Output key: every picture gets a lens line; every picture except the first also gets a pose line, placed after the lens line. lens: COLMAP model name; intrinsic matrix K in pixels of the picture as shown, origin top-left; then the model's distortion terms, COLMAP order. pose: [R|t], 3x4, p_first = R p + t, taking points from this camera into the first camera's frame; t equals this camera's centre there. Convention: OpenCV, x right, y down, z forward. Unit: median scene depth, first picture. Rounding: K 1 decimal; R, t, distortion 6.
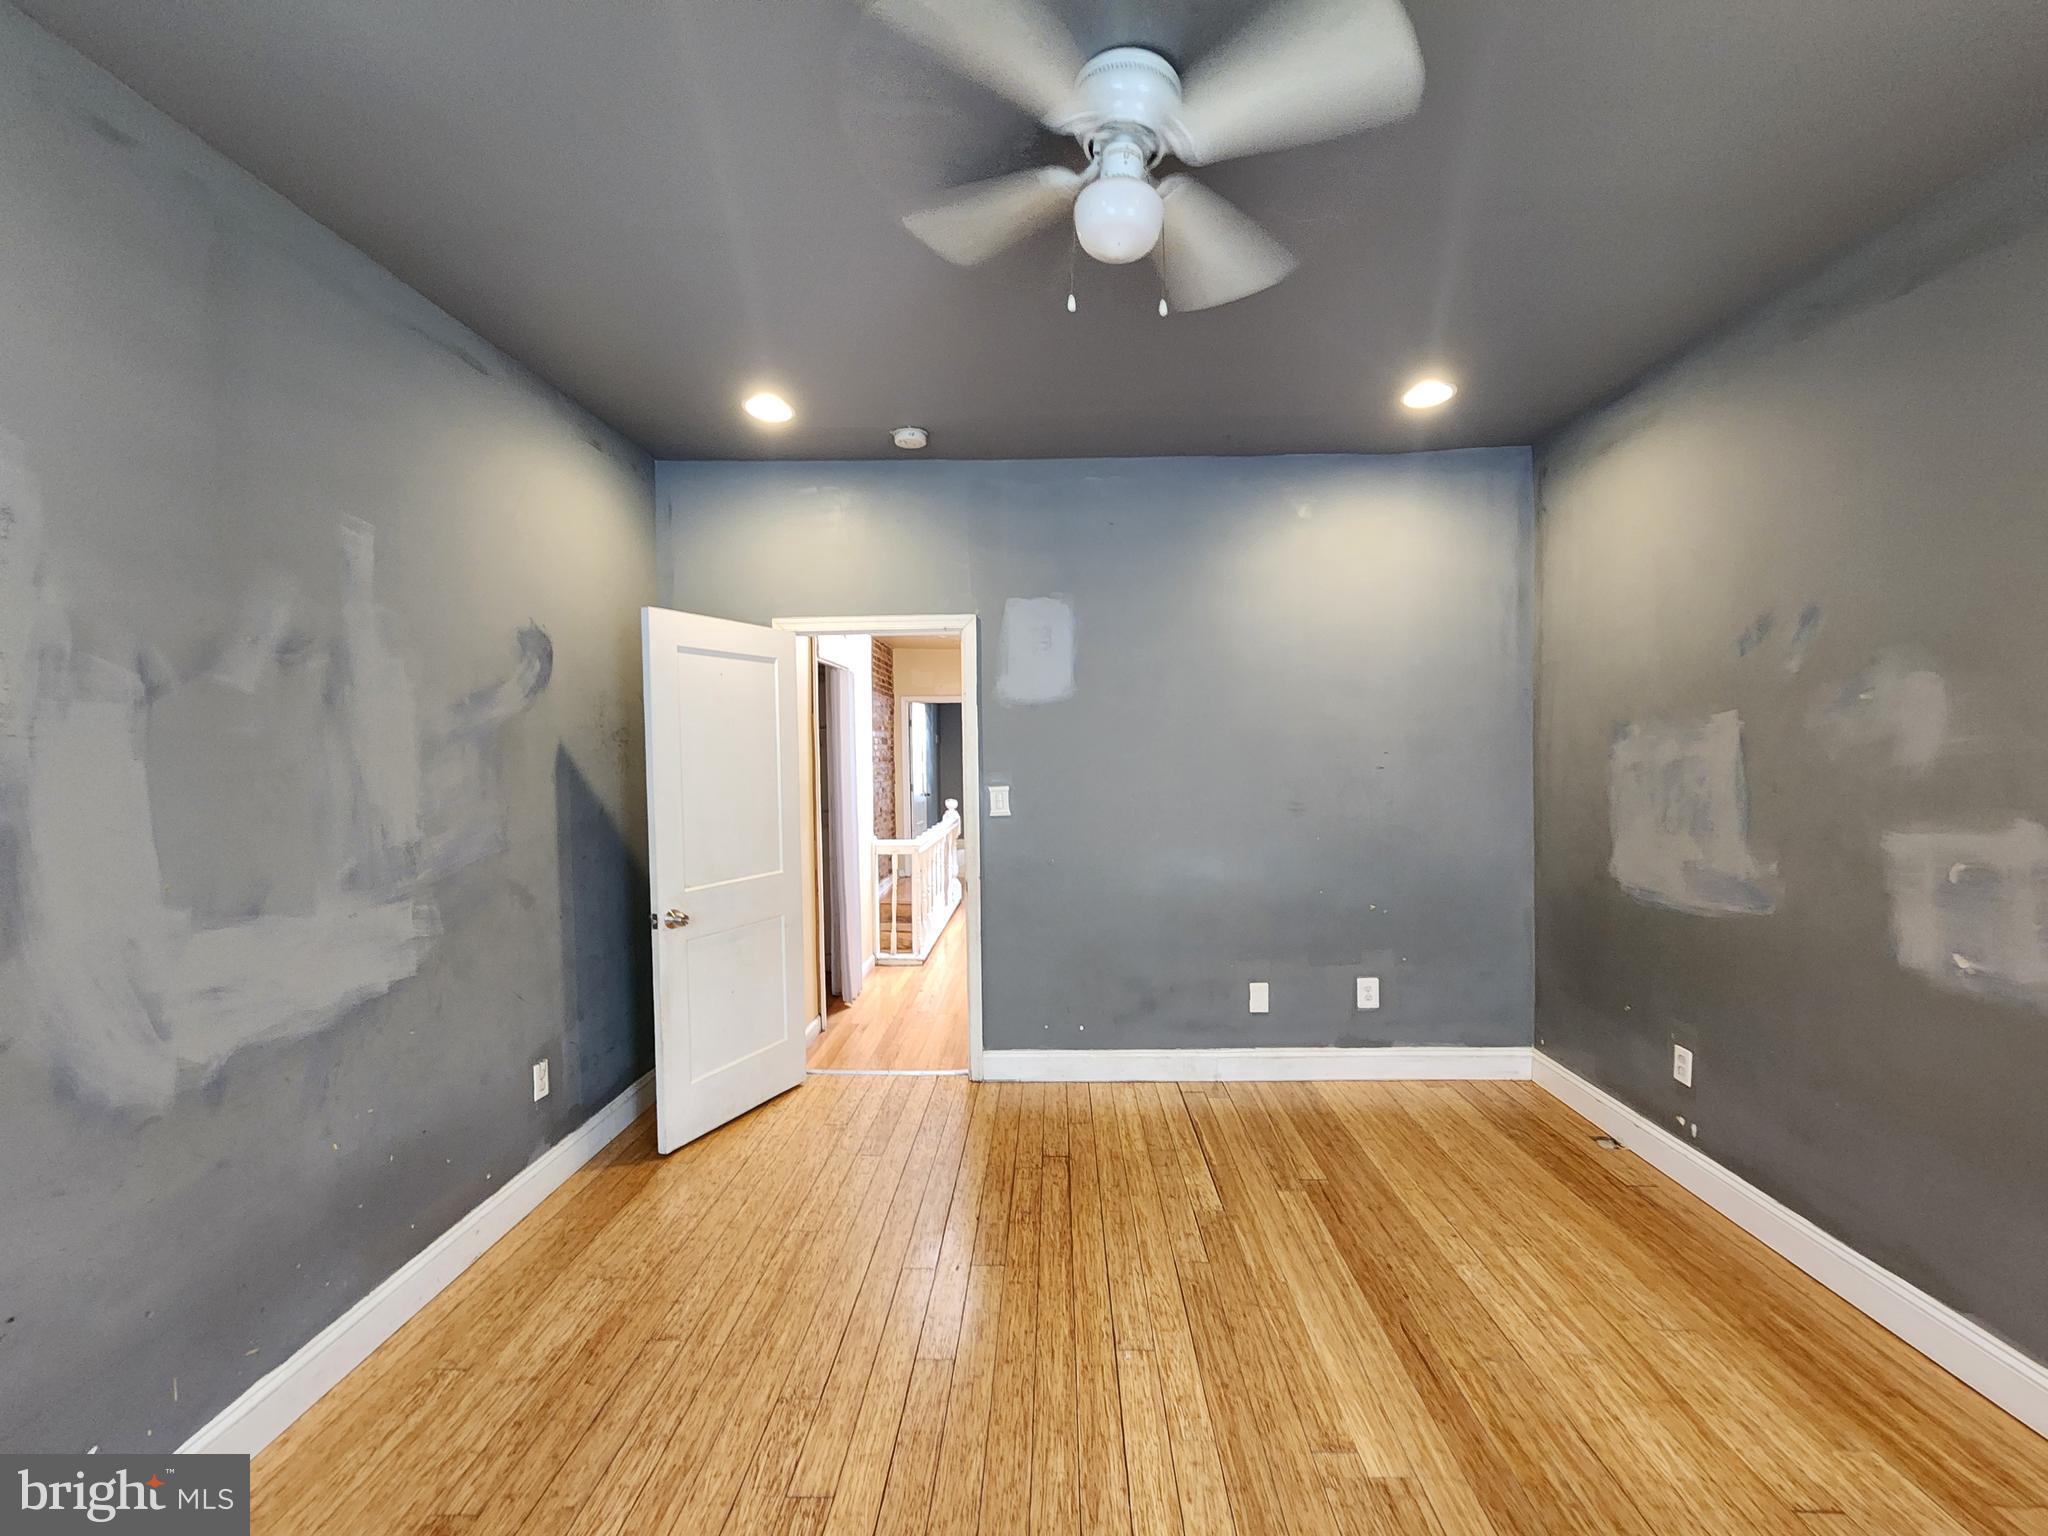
lens RADIAL K [[833.6, 0, 1034.4], [0, 833.6, 768.6], [0, 0, 1]] dist [-0.001075, 0.000452]
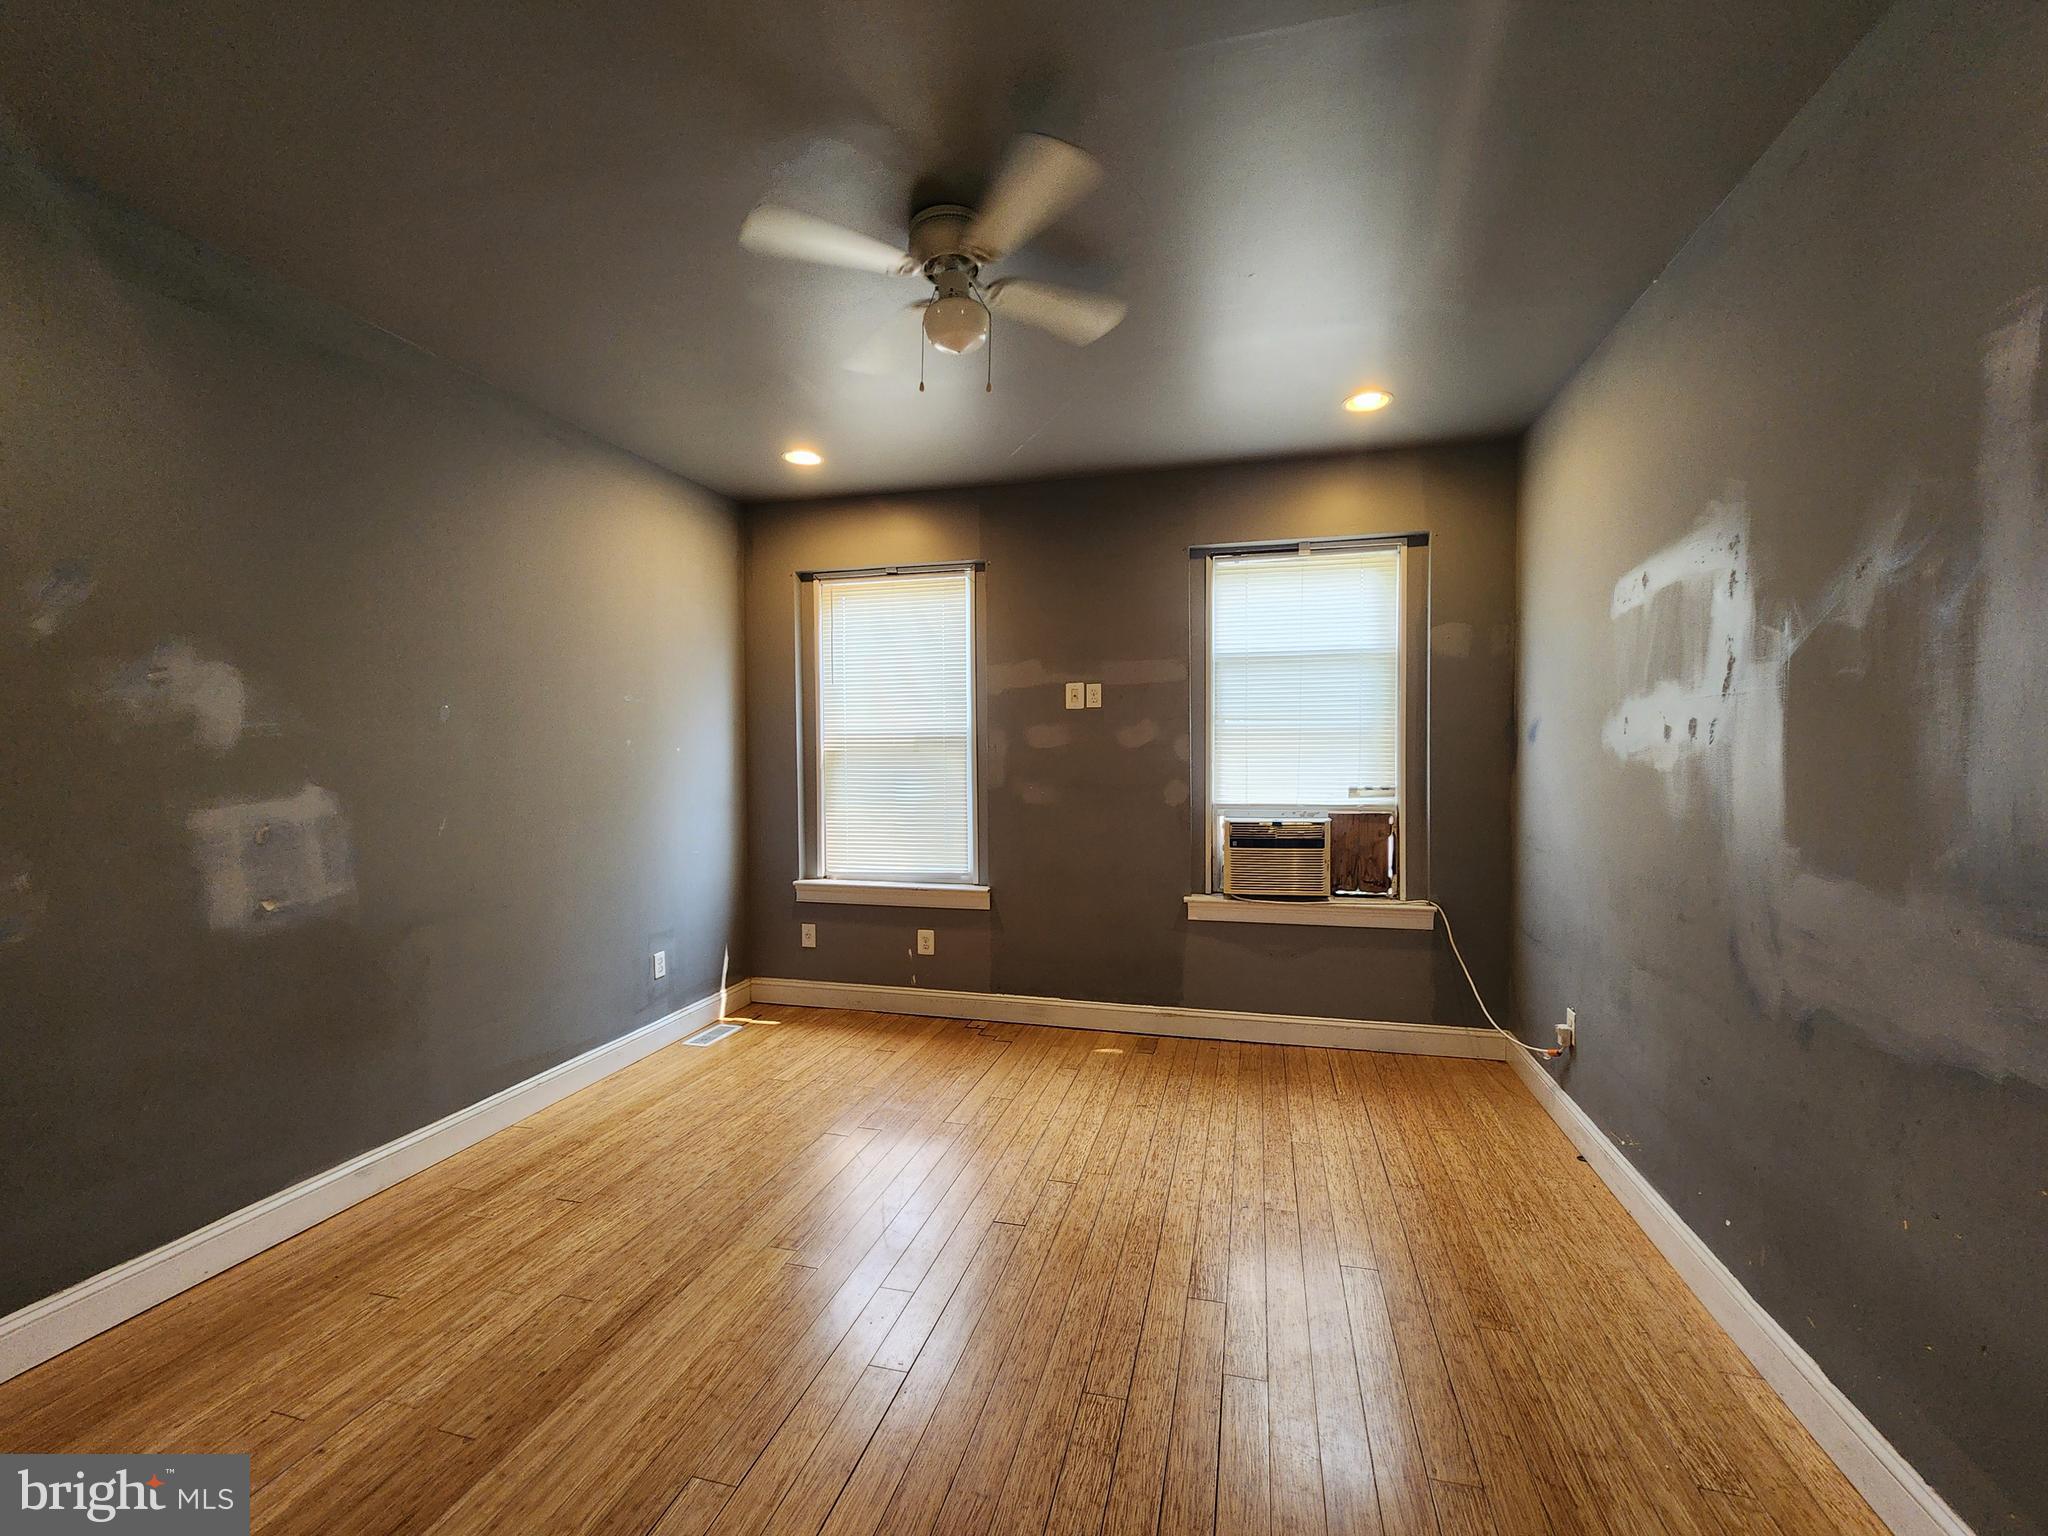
lens RADIAL K [[833.6, 0, 1034.4], [0, 833.6, 768.6], [0, 0, 1]] dist [-0.001075, 0.000452]
pose [[-0.973267, 0.010905, 0.229417, -0.256048], [0.021107, 0.998892, 0.042063, 0.001967], [-0.228704, 0.045781, -0.972419, 1.840154]]
